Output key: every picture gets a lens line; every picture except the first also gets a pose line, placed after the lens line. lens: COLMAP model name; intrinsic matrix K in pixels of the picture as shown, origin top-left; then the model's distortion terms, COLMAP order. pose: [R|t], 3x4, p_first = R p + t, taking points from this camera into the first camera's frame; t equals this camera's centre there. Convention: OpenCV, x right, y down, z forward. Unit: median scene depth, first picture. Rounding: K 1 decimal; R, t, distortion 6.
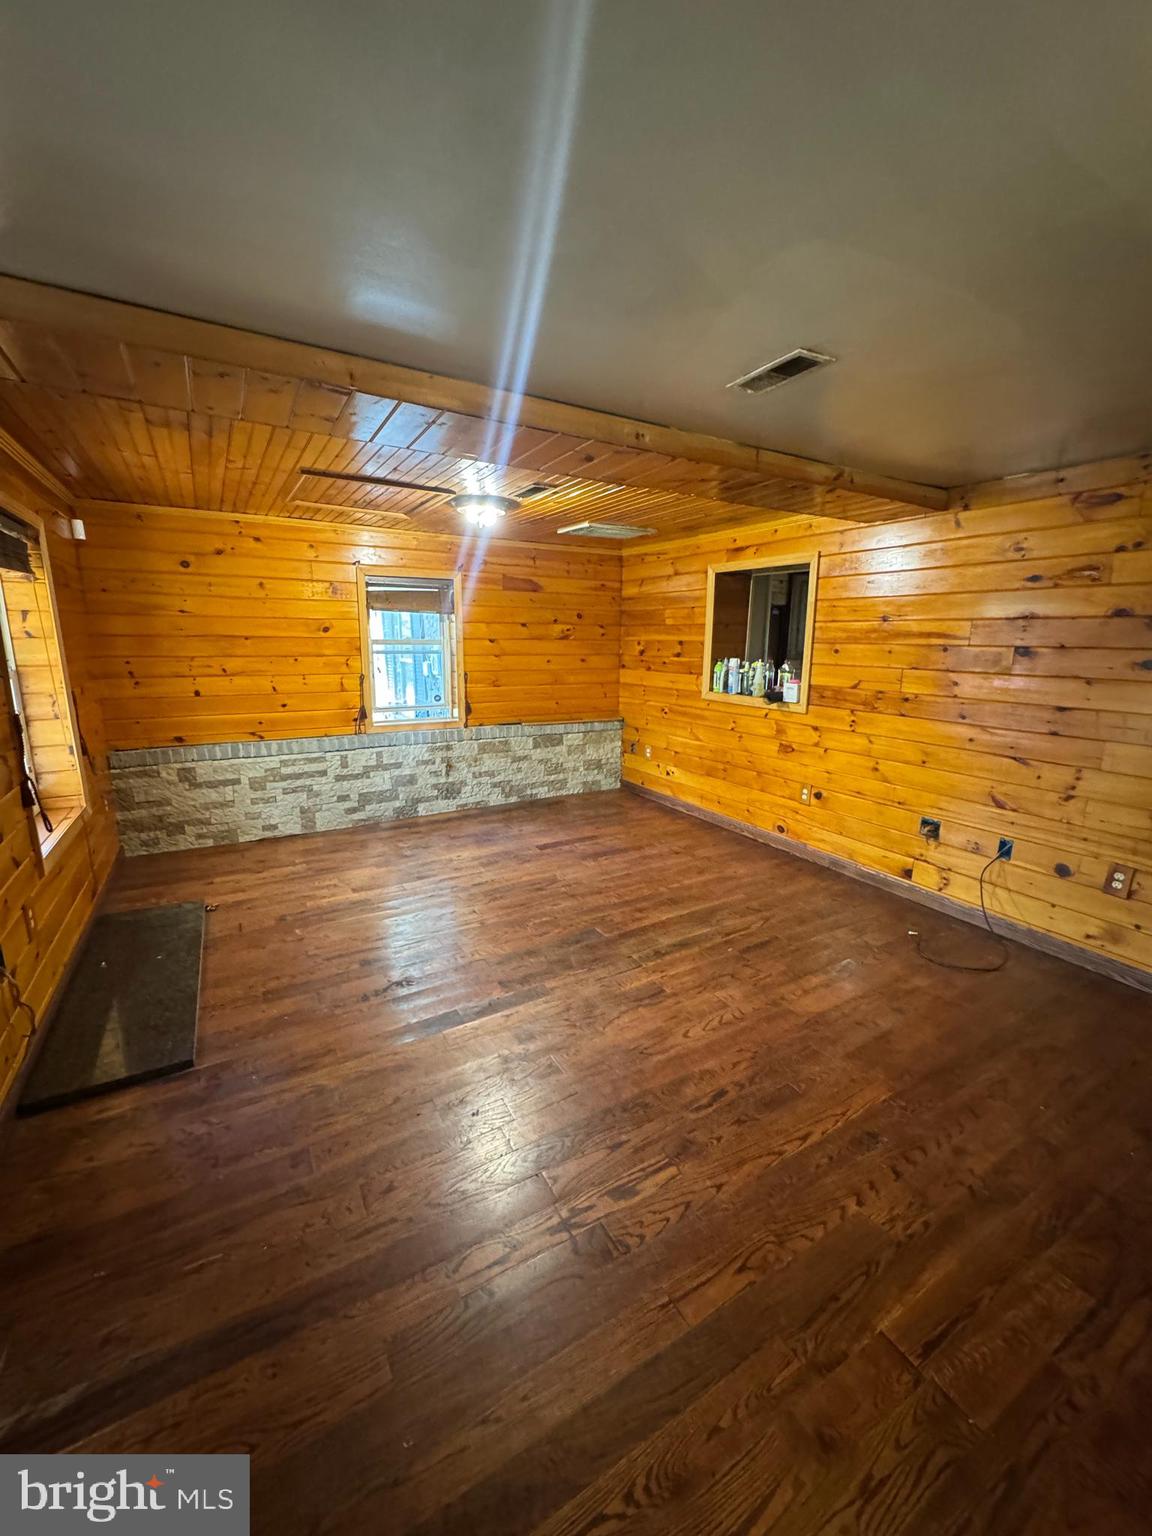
lens RADIAL K [[610.6, 0, 579.7], [0, 610.6, 768.2], [0, 0, 1]] dist [-0.000340, 0.000078]
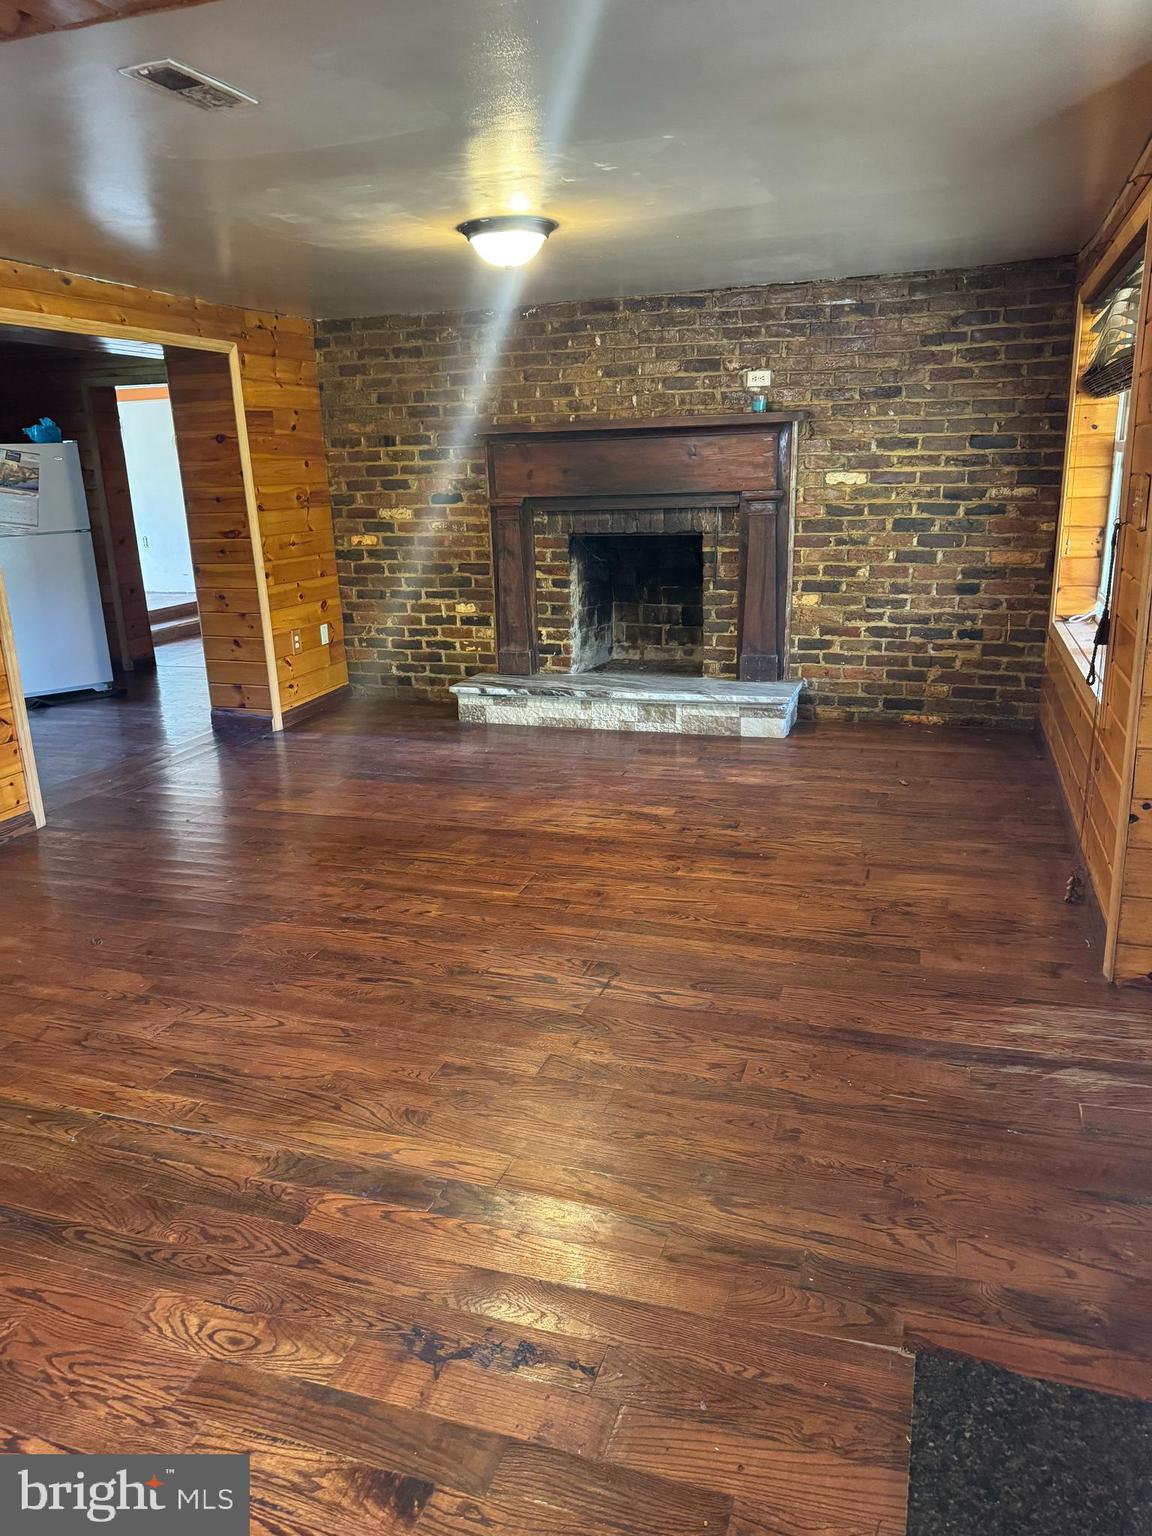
lens RADIAL K [[1074.2, 0, 578.4], [0, 1074.2, 761.3], [0, 0, 1]] dist [0.031697, -0.000411]
pose [[-0.664492, -0.182968, 0.724551, -0.425937], [0.184790, 0.899222, 0.396550, -0.120881], [-0.724088, 0.397394, -0.563715, 0.642168]]
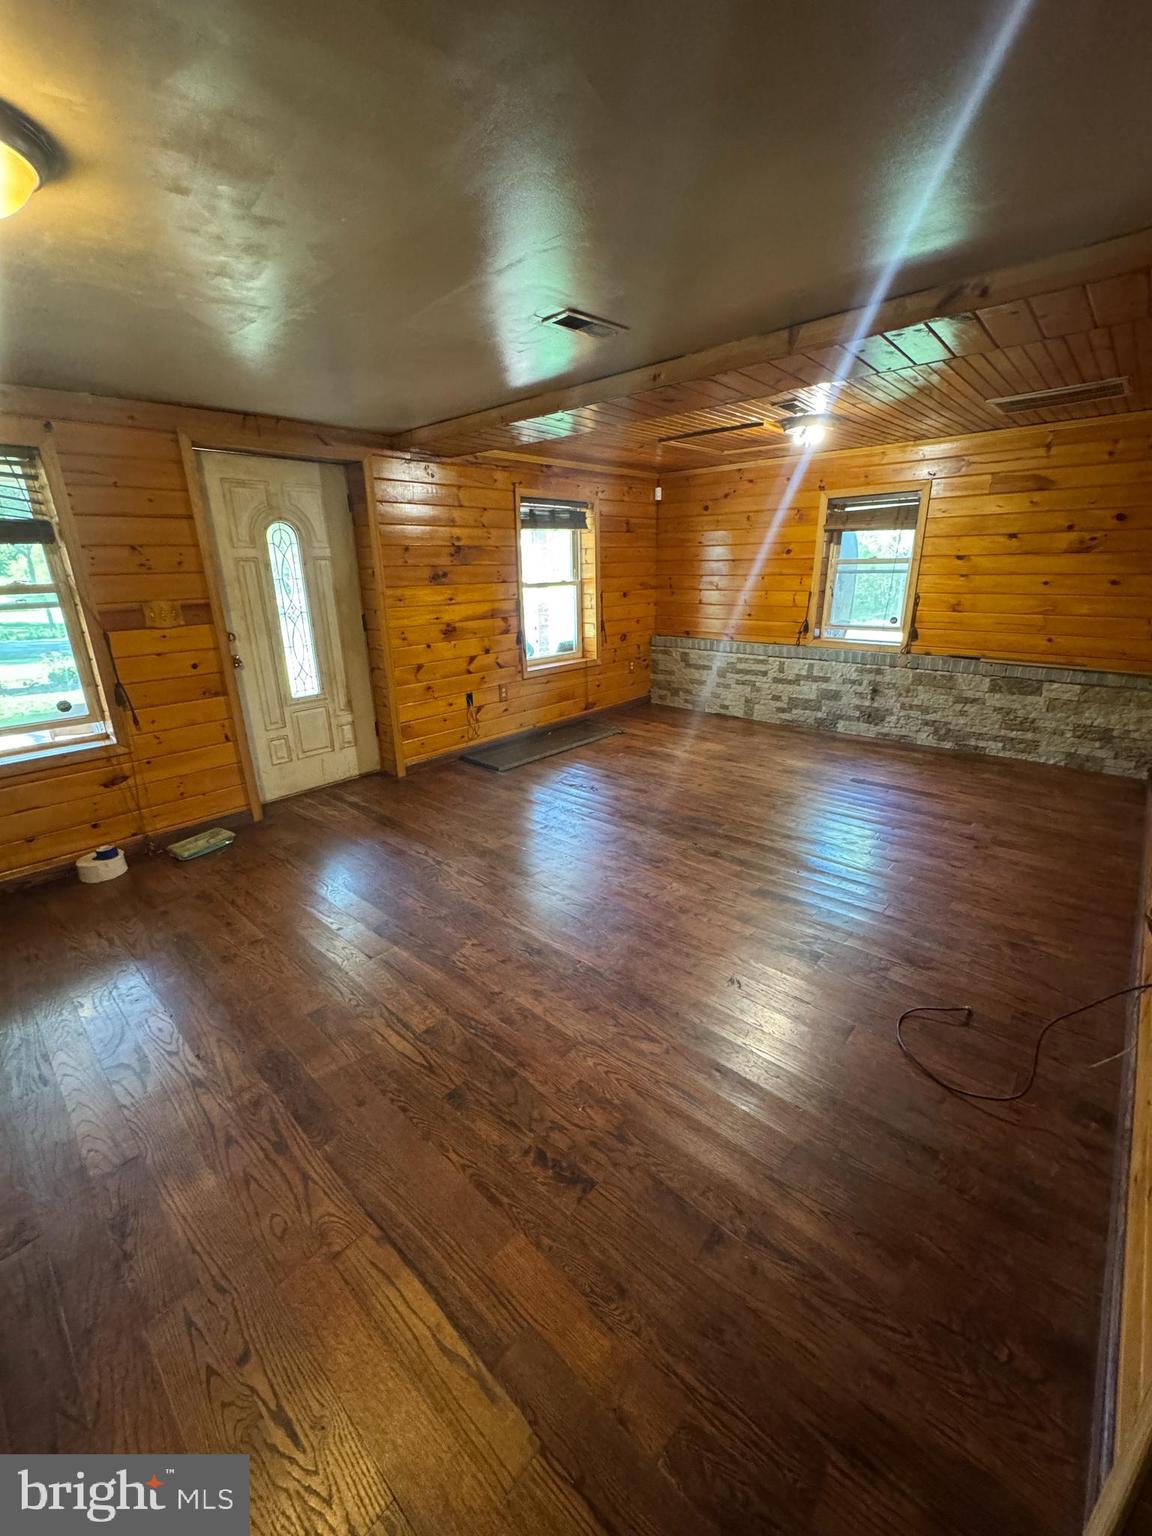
lens RADIAL K [[610.6, 0, 574.7], [0, 610.6, 768.6], [0, 0, 1]] dist [-0.000340, 0.000078]
pose [[0.298396, 0.287393, -0.910145, 0.606054], [-0.180671, 0.953357, 0.241804, -0.035585], [0.937186, 0.092284, 0.336402, 0.236585]]
